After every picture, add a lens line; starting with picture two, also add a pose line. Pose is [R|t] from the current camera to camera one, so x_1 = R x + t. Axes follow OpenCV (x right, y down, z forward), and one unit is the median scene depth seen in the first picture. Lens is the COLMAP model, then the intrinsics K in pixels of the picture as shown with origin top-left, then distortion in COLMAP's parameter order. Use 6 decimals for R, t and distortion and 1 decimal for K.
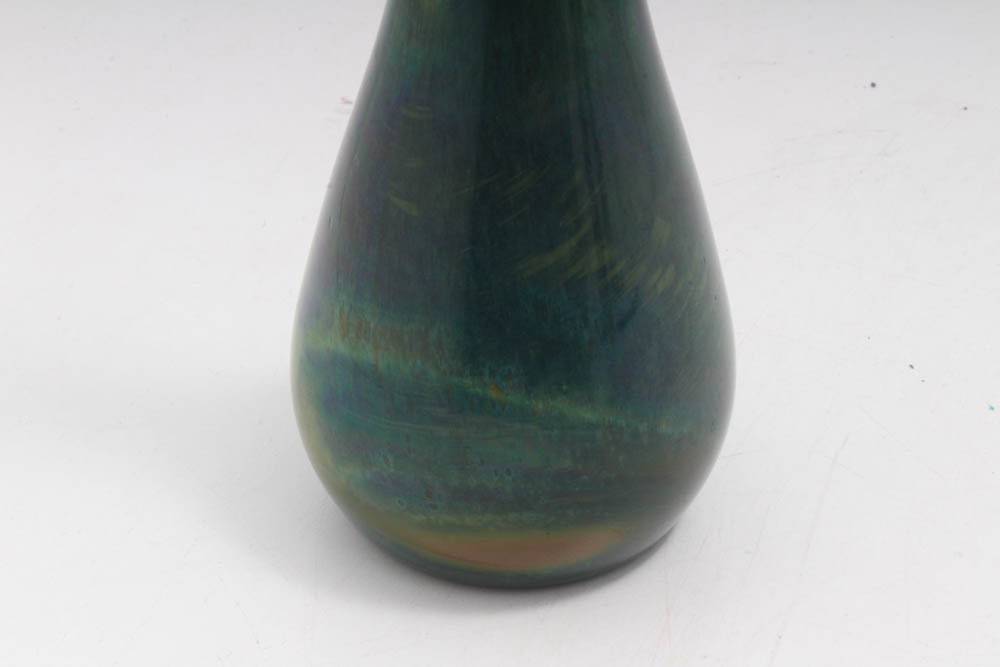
lens RADIAL K [[2095.0, 0, 502.4], [0, 2095.0, 342.4], [0, 0, 1]] dist [-0.032147, 0.000000]
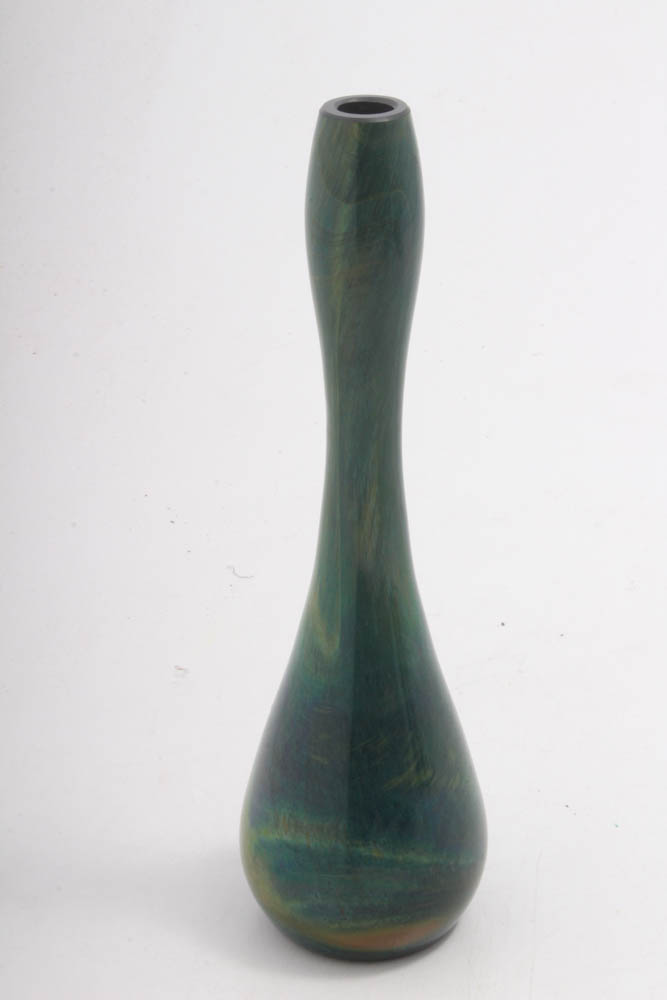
lens RADIAL K [[2095.0, 0, 330.4], [0, 2095.0, 506.2], [0, 0, 1]] dist [-0.032147, 0.000000]
pose [[0.981250, -0.085138, 0.172917, -0.336701], [0.103484, 0.989592, -0.099997, -0.099051], [-0.162604, 0.116016, 0.979847, -0.851237]]
